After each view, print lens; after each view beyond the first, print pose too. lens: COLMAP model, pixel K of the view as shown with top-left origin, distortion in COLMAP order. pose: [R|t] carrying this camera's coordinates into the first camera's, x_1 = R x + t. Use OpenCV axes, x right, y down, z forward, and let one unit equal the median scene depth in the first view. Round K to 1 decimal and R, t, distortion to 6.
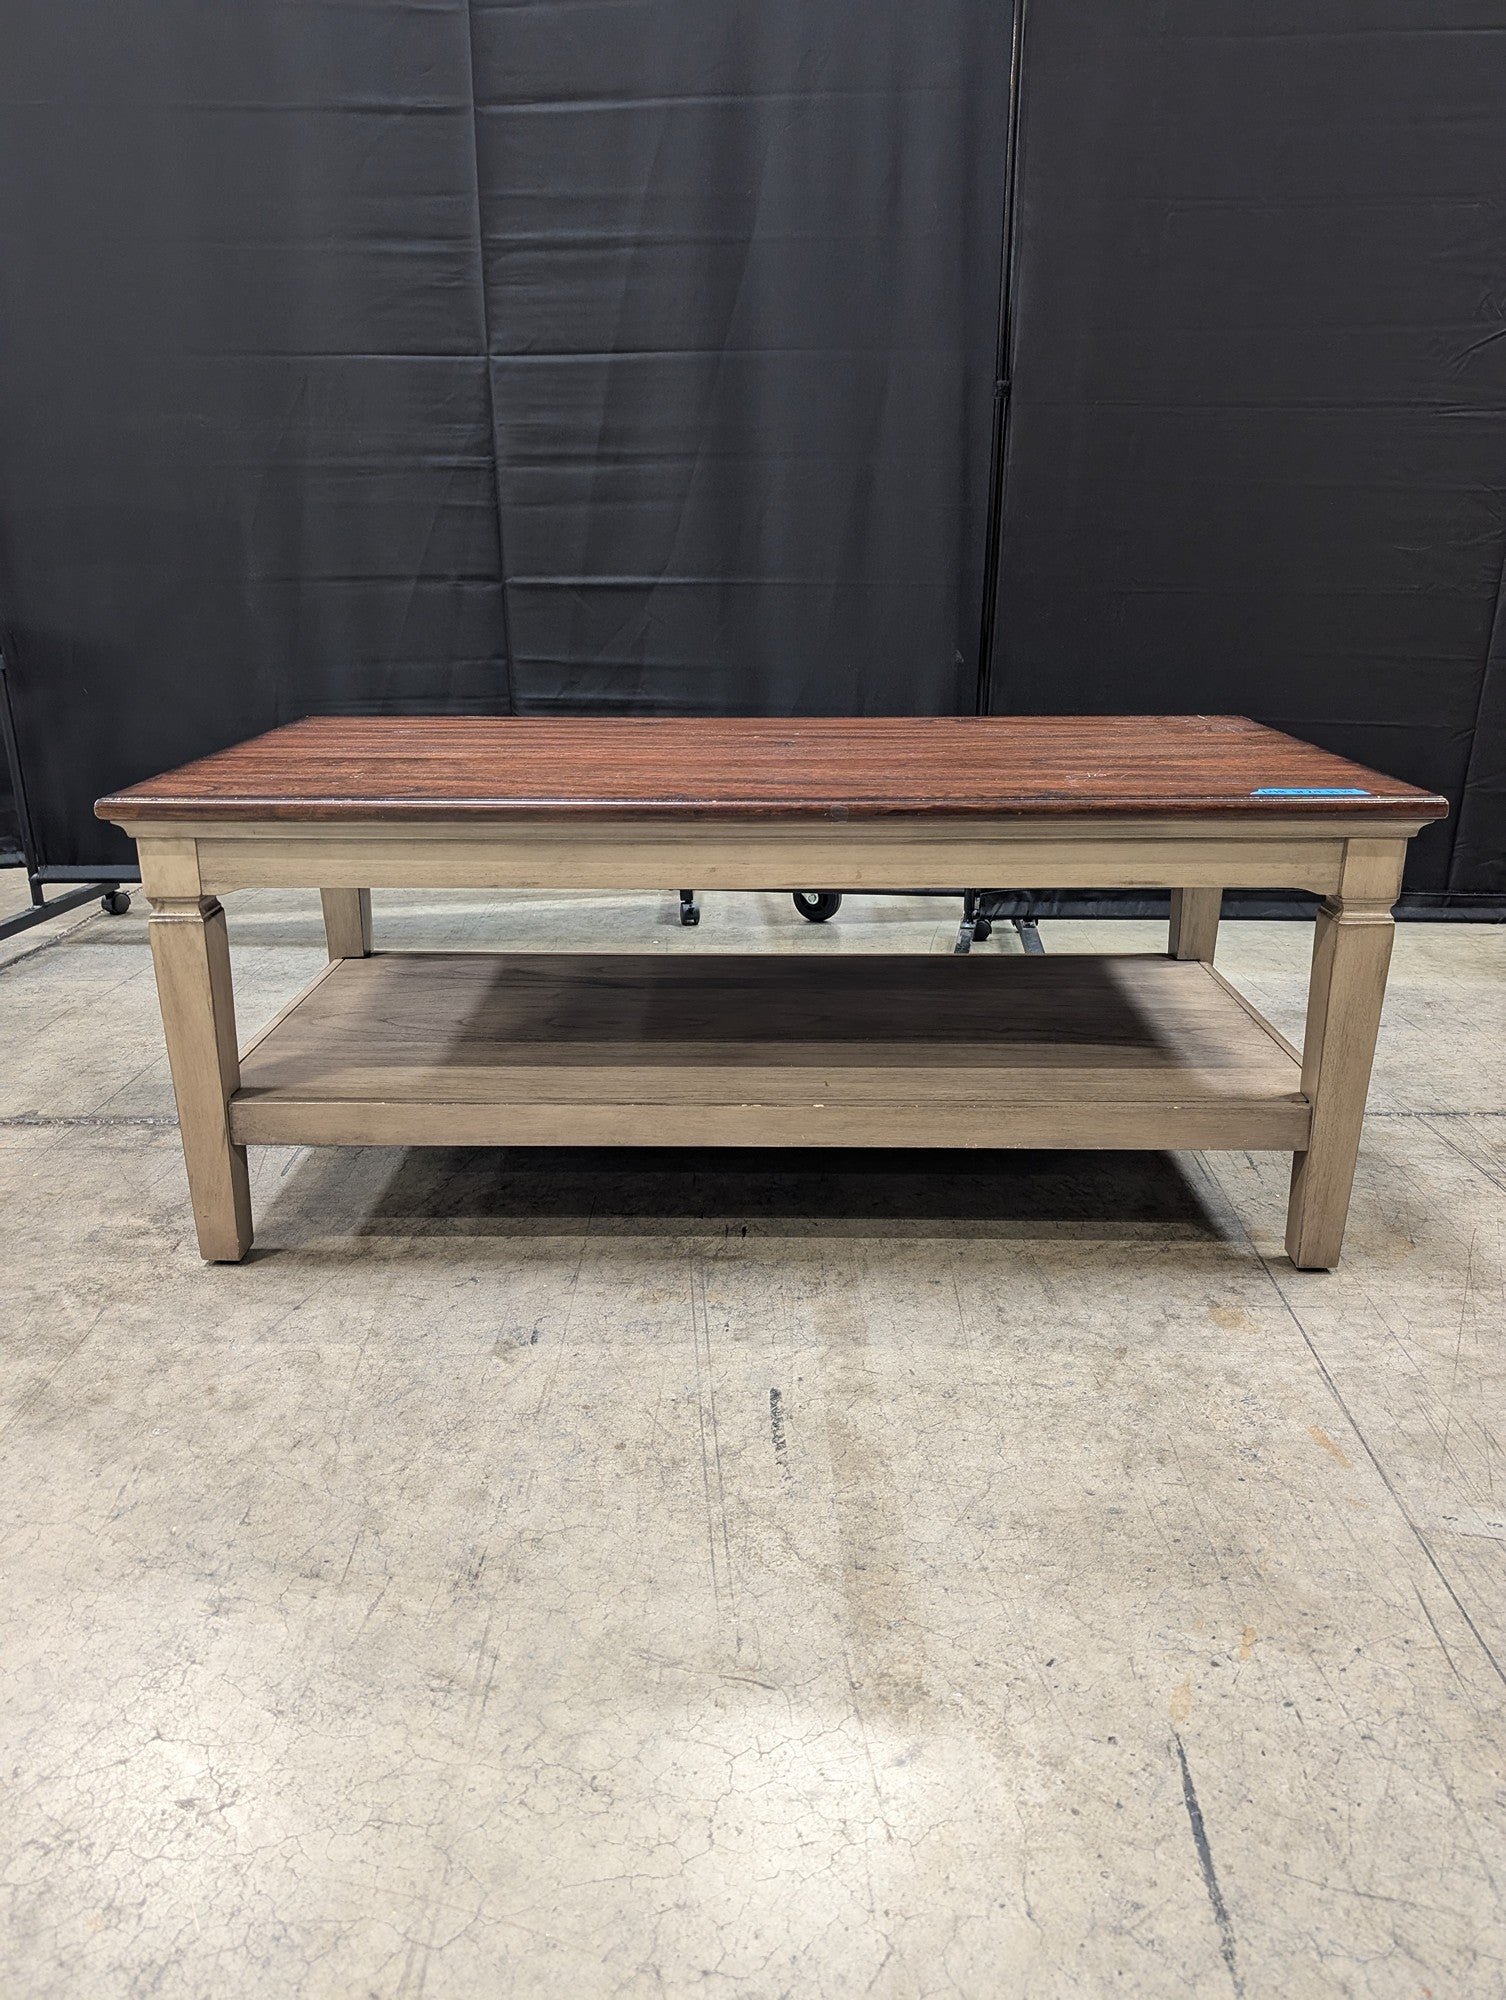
lens RADIAL K [[1462.9, 0, 753.0], [0, 1462.9, 1000.0], [0, 0, 1]] dist [0.007949, -0.004243]
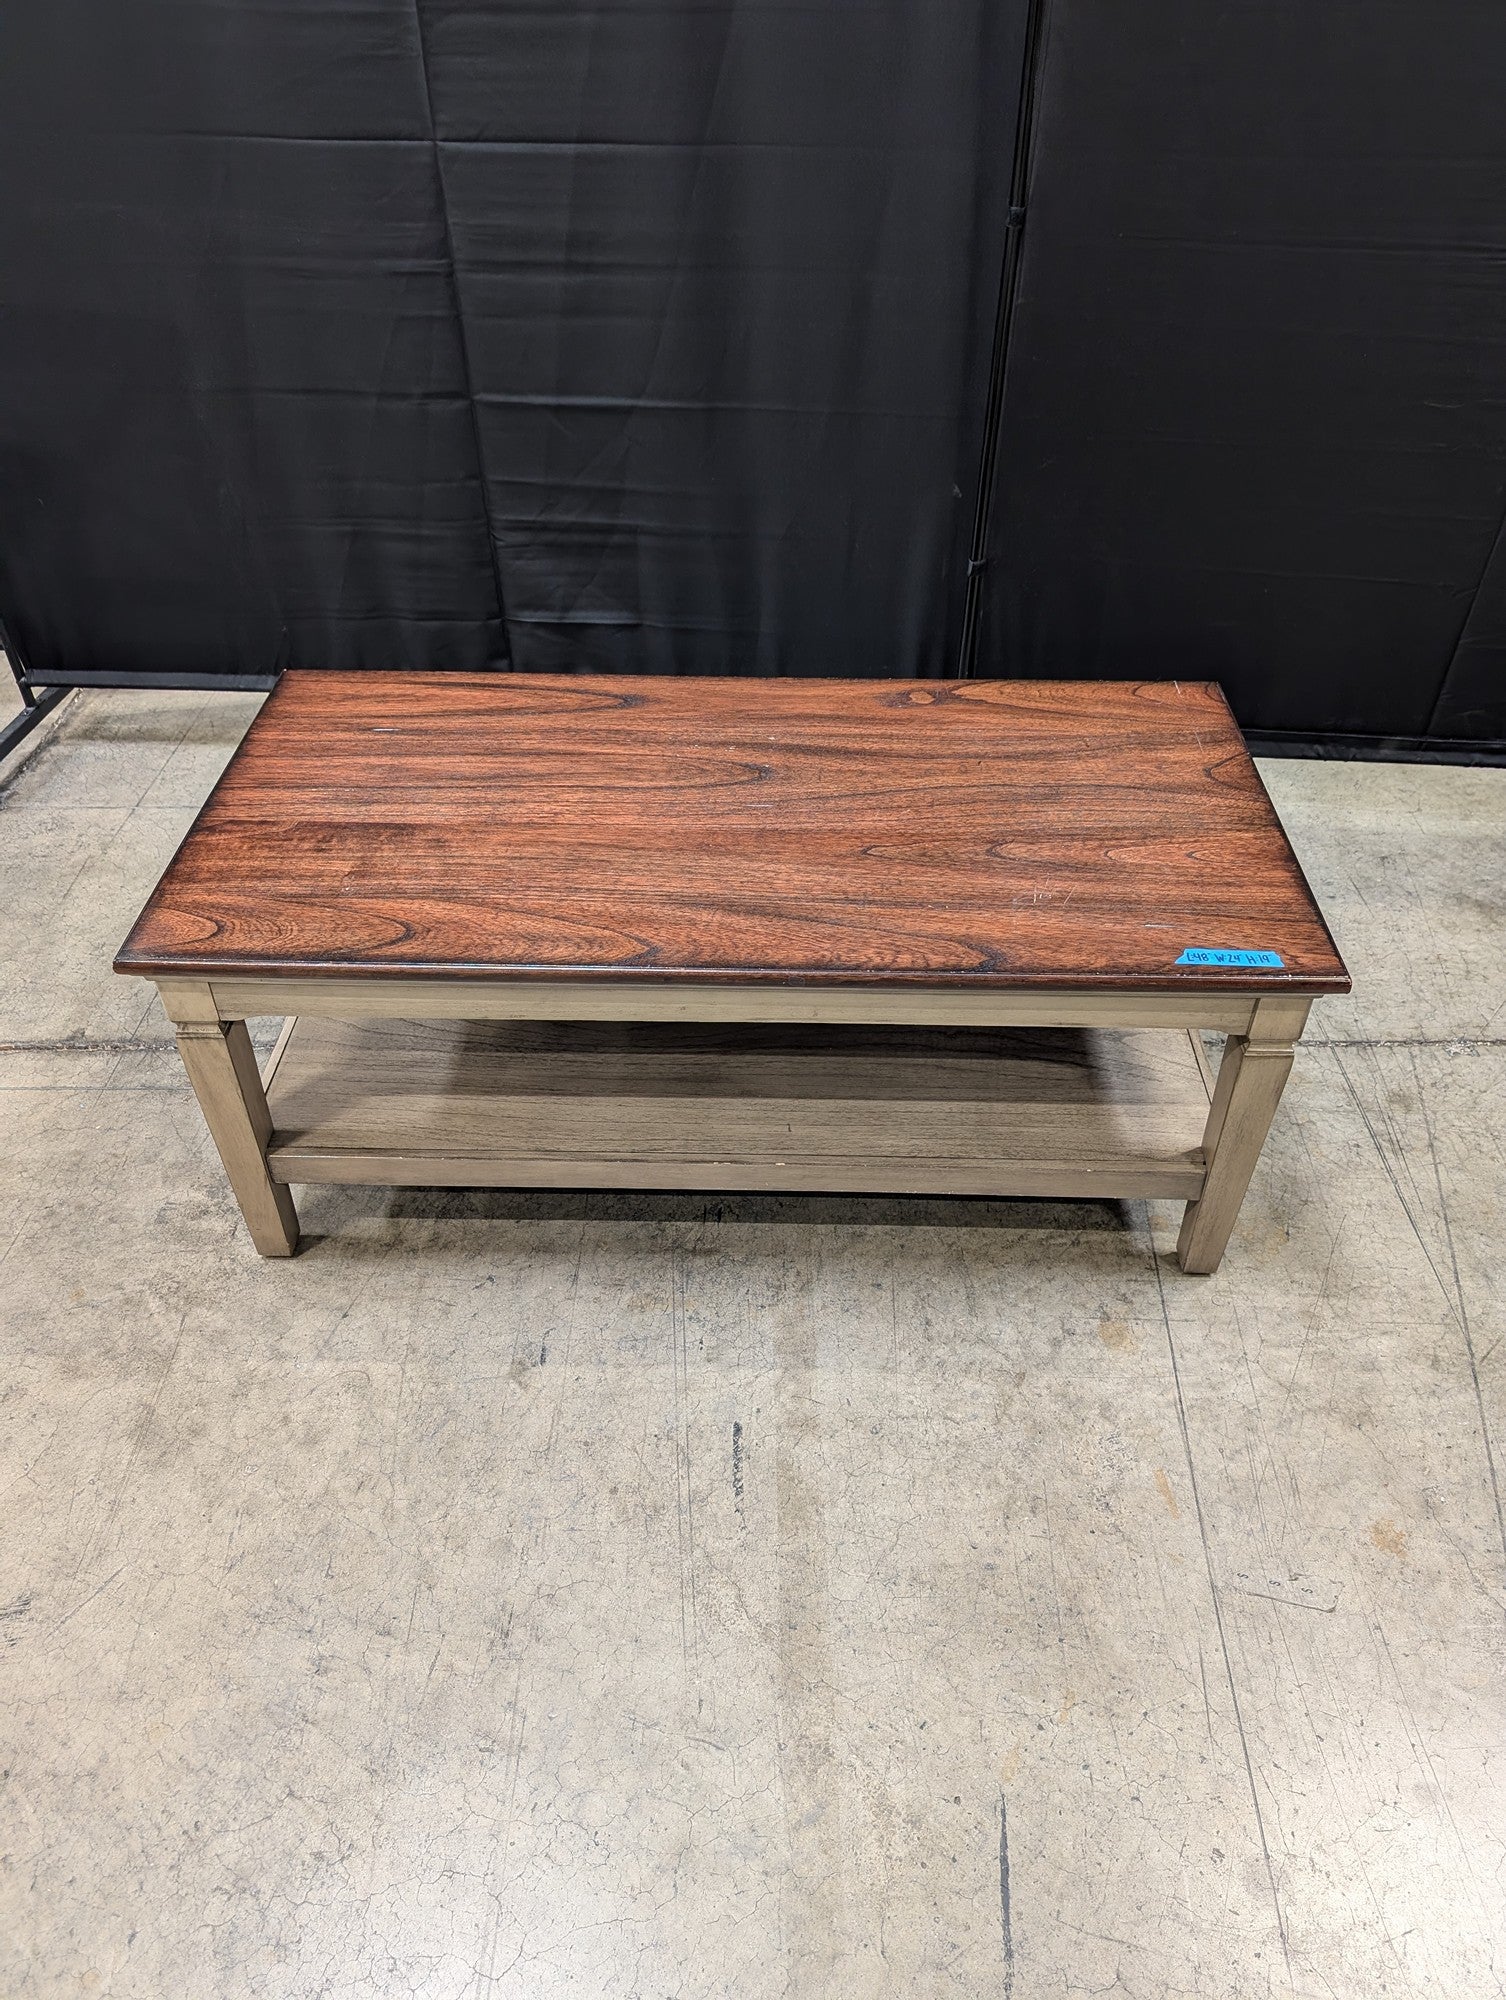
lens RADIAL K [[1468.4, 0, 776.3], [0, 1468.4, 999.9], [0, 0, 1]] dist [0.008516, -0.003922]
pose [[0.999971, 0.006622, 0.003877, 0.039078], [-0.007608, 0.921200, 0.389014, -0.530066], [-0.000995, -0.389033, 0.921223, -0.015050]]
